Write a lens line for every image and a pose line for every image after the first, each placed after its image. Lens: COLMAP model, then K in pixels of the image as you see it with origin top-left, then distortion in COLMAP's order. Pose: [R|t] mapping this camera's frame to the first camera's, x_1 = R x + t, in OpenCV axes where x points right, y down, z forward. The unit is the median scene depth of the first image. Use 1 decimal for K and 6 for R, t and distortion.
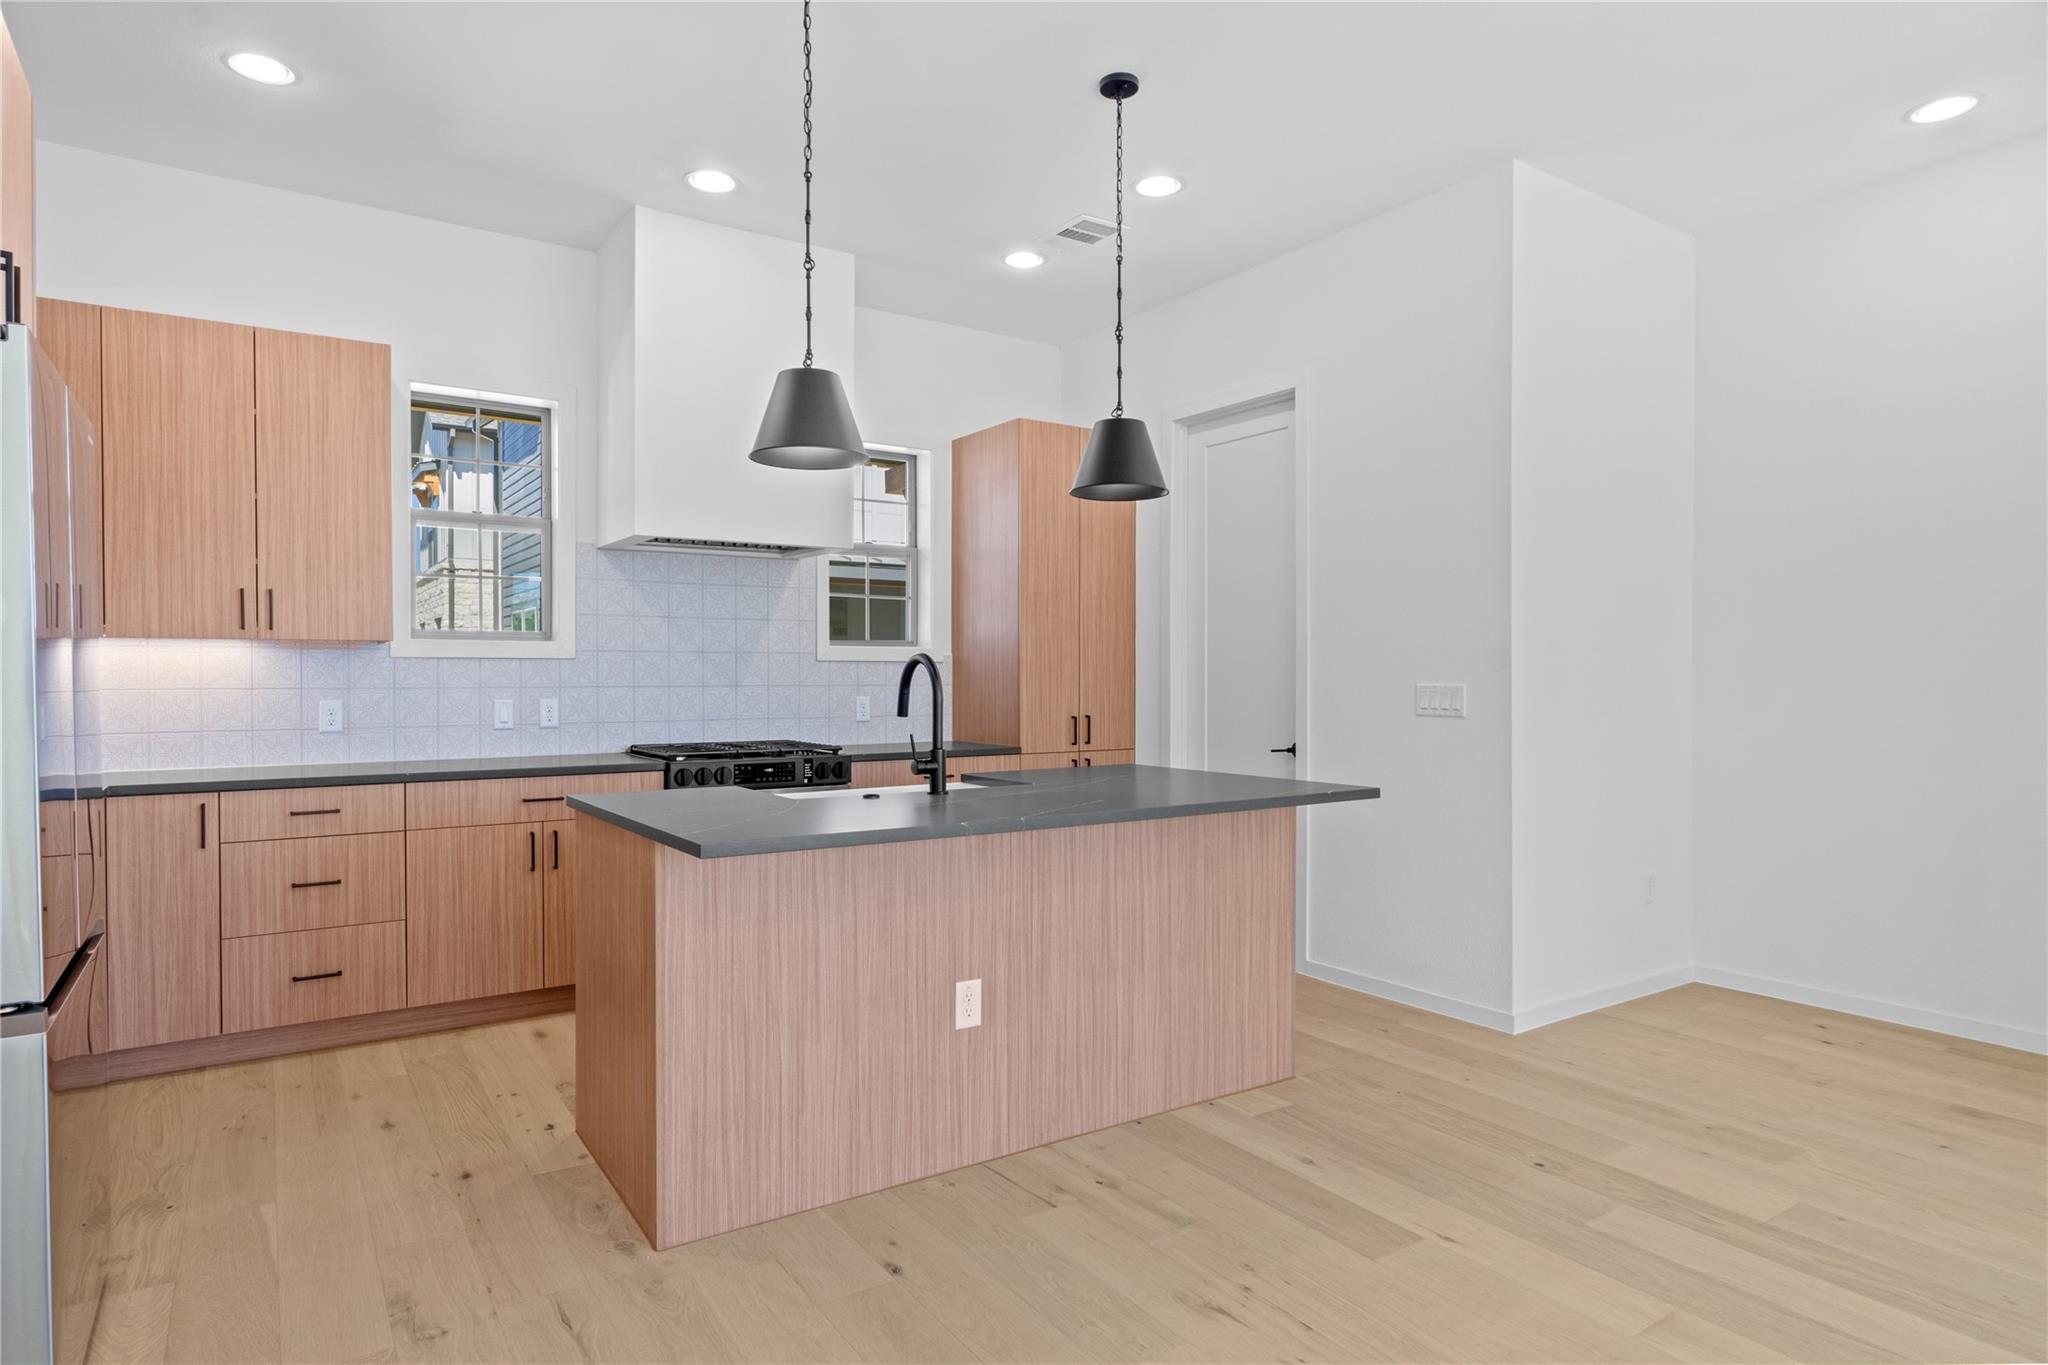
lens RADIAL K [[1149.8, 0, 1015.1], [0, 1149.8, 680.2], [0, 0, 1]] dist [0.000380, -0.001244]
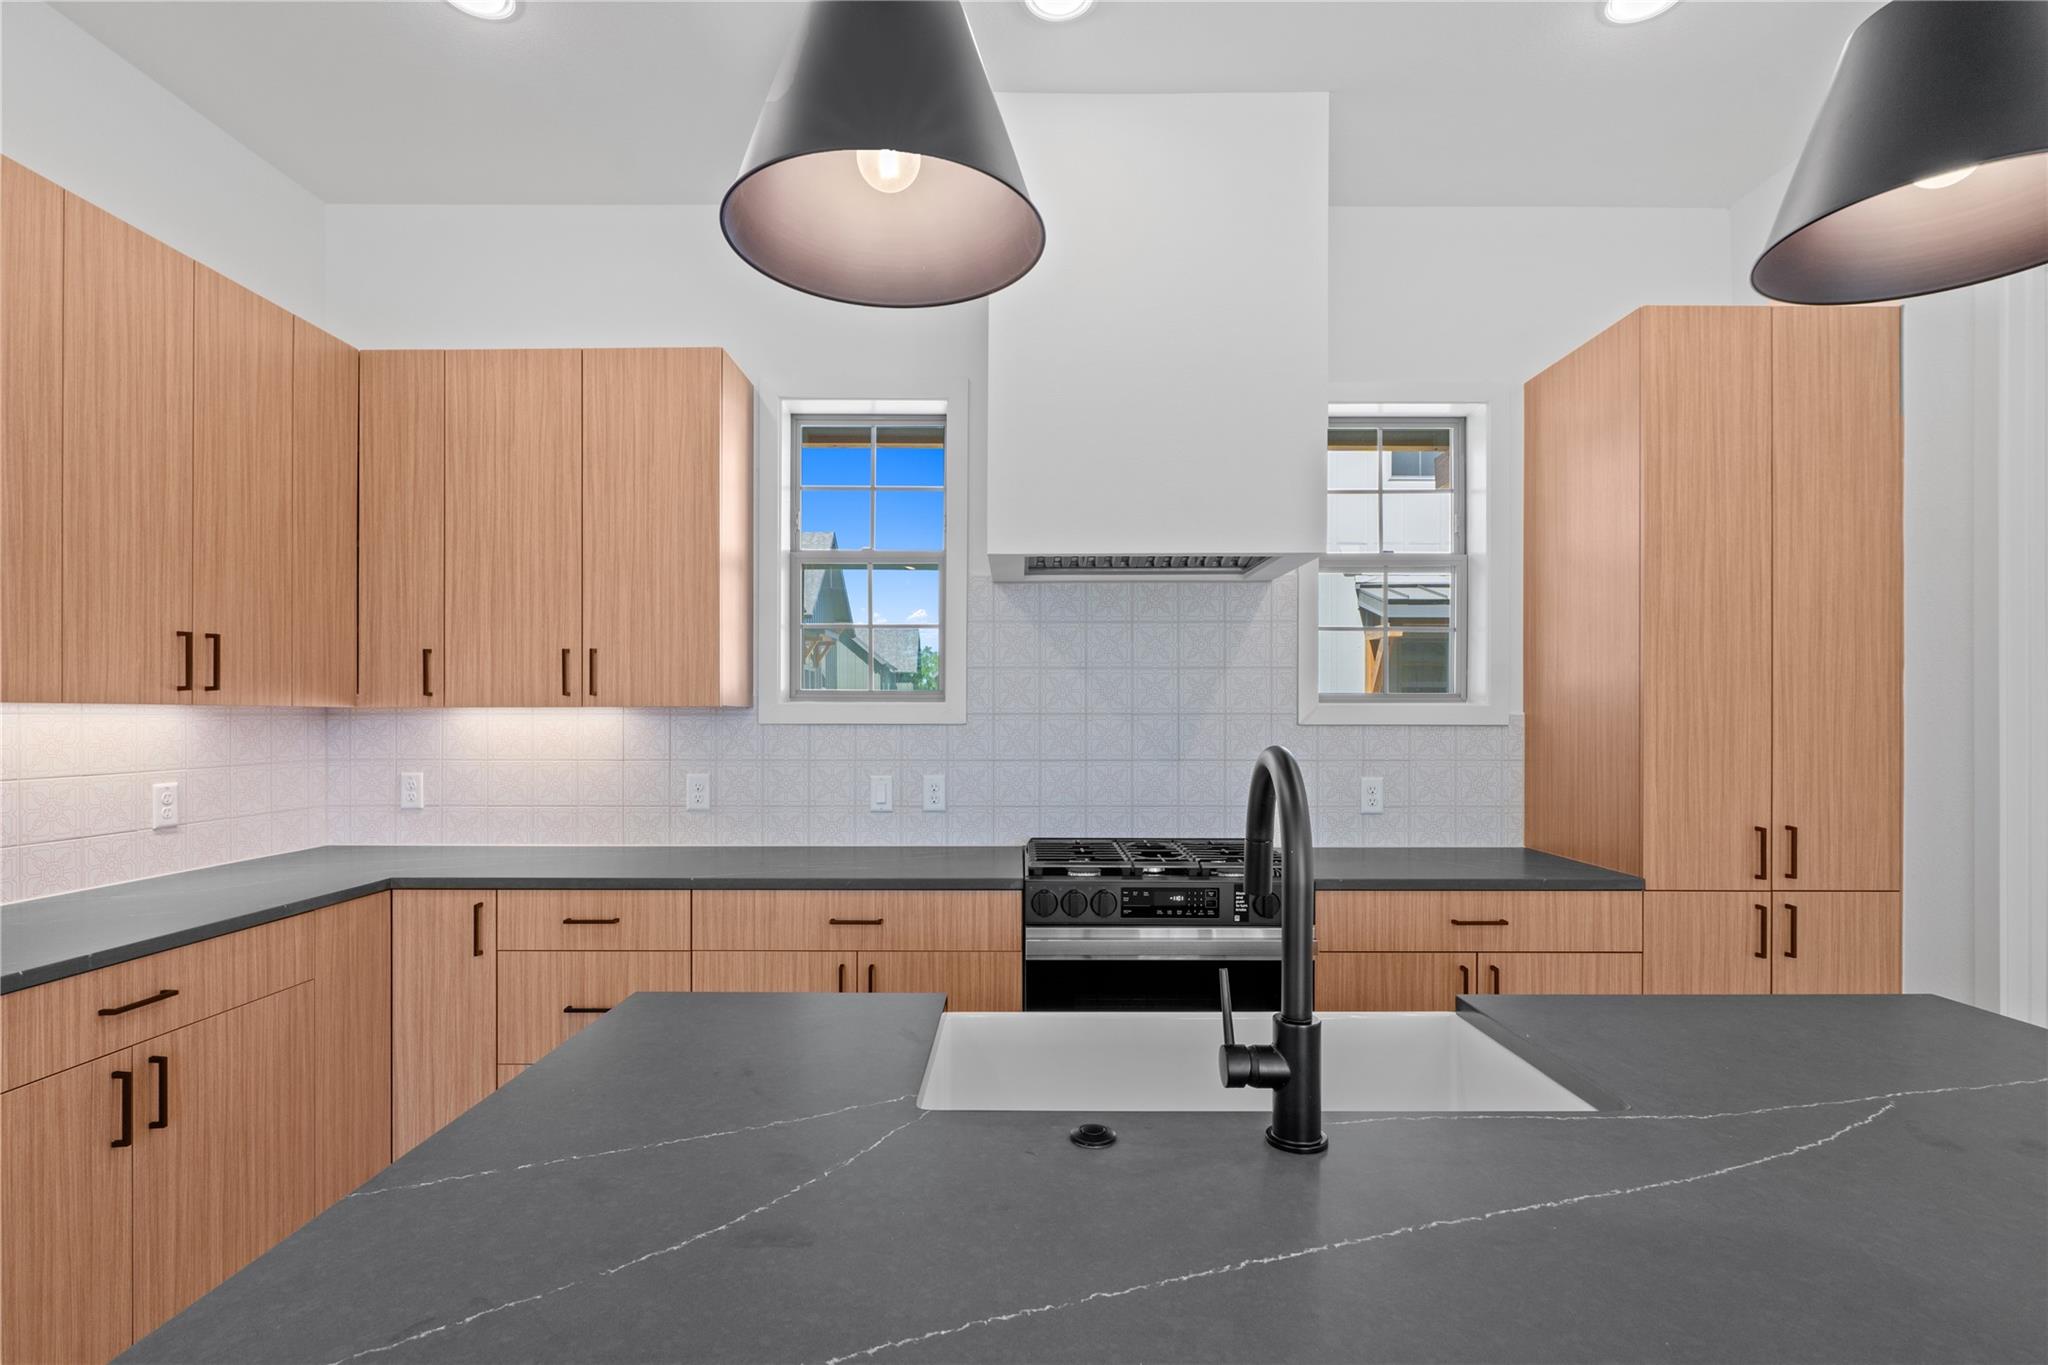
lens RADIAL K [[986.9, 0, 1013.6], [0, 986.9, 713.4], [0, 0, 1]] dist [-0.002974, 0.000348]
pose [[0.827685, 0.000514, -0.561193, 0.027606], [-0.003568, 0.999984, -0.004347, -0.028254], [0.561182, 0.005601, 0.827674, 0.559028]]
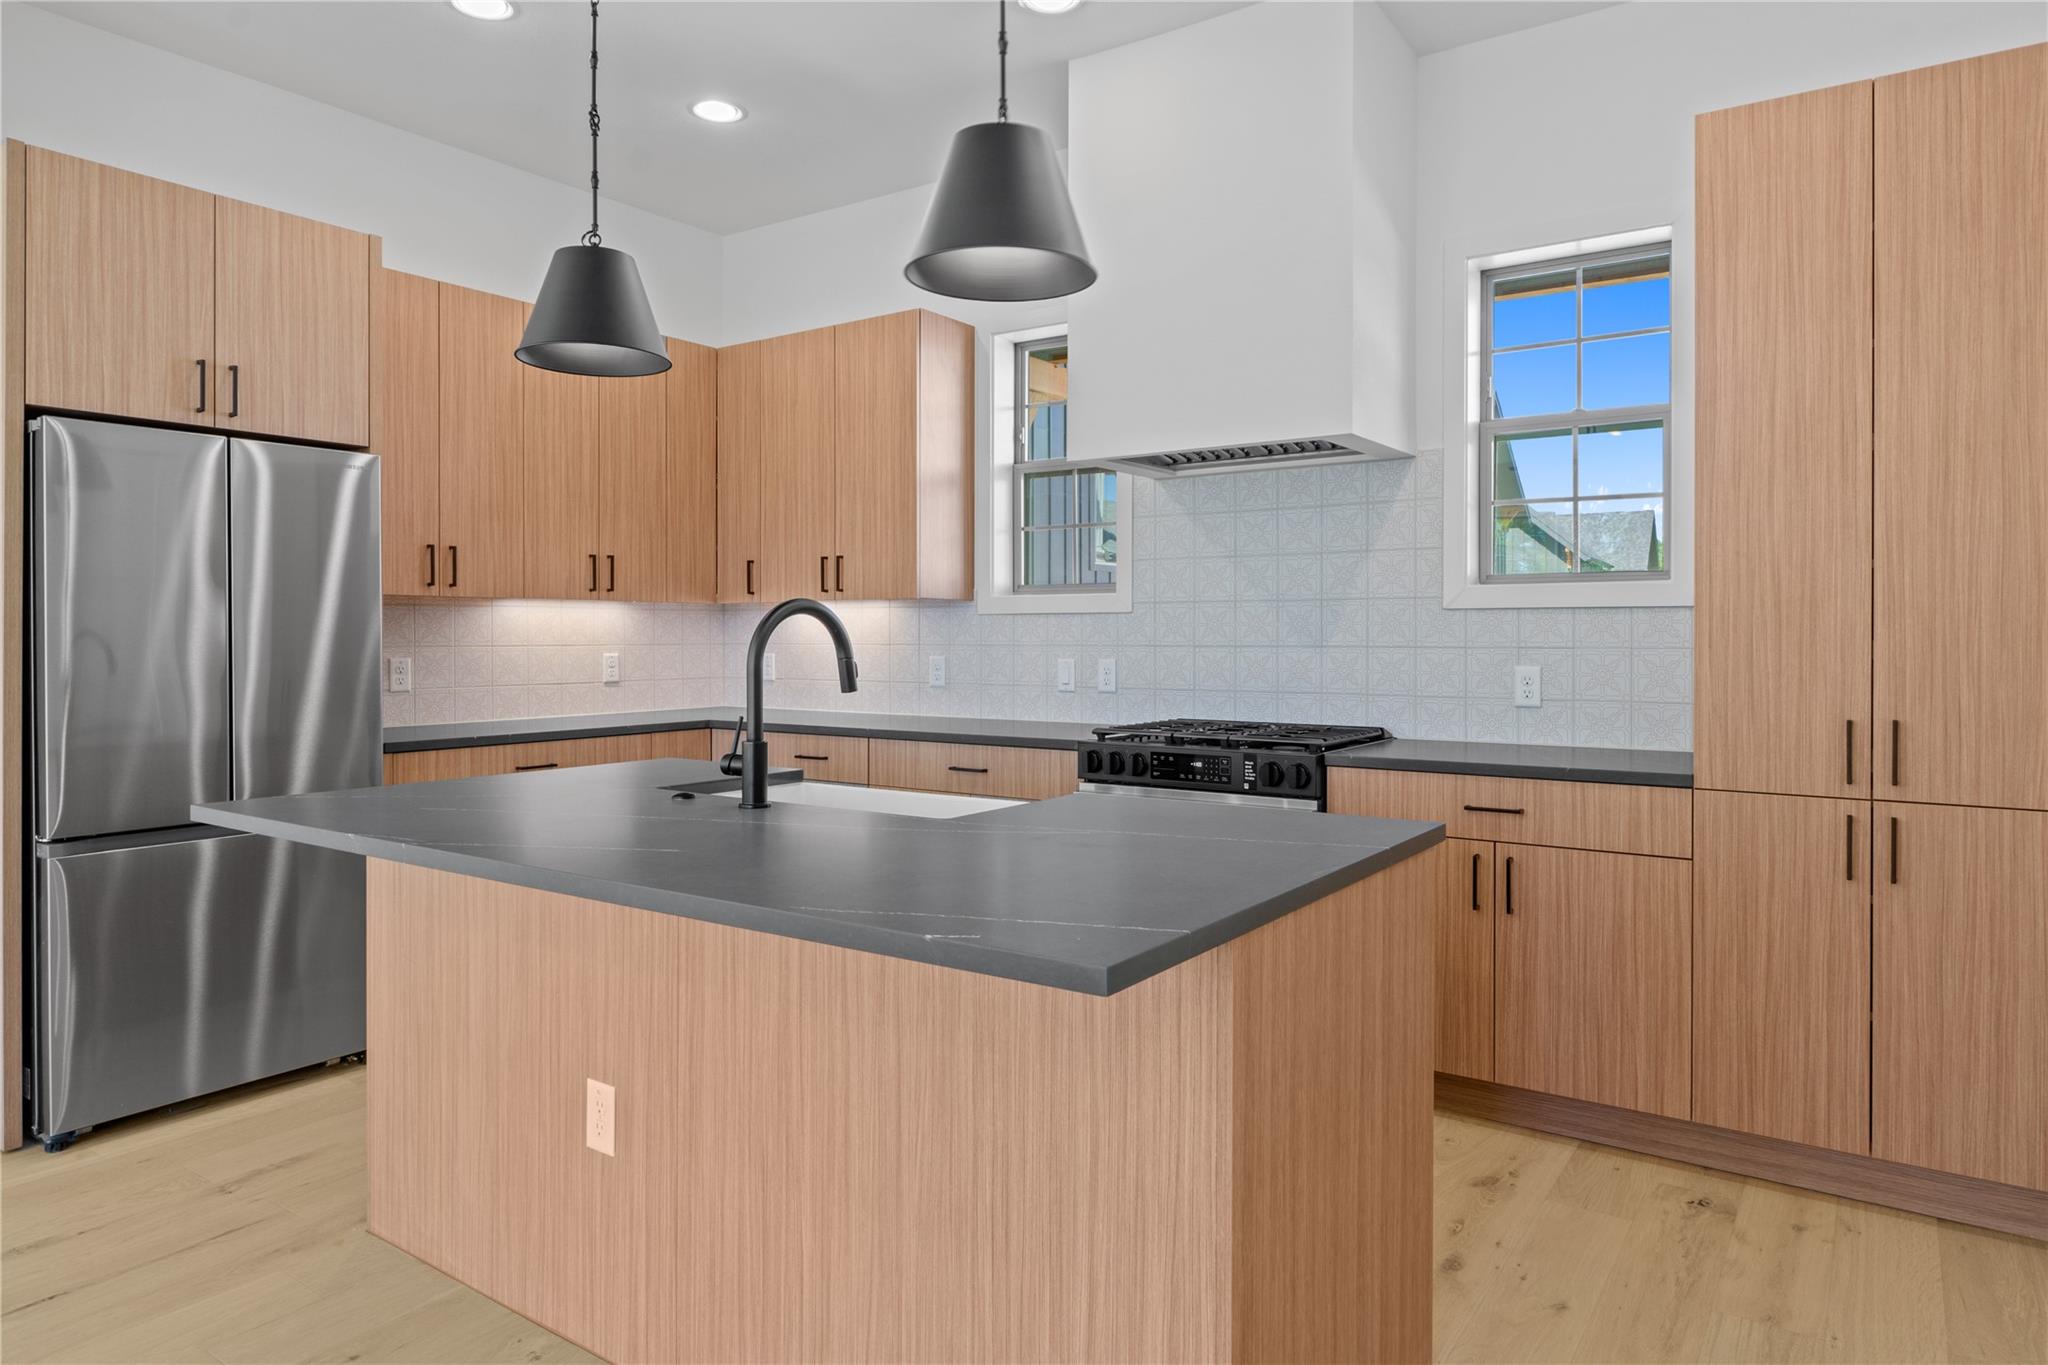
lens RADIAL K [[1246.4, 0, 1012.9], [0, 1246.4, 638.0], [0, 0, 1]] dist [-0.000322, 0.001687]
pose [[0.362203, 0.003522, -0.932092, 0.540226], [-0.002944, 0.999992, 0.002635, -0.002481], [0.932094, 0.001790, 0.362211, 0.709331]]
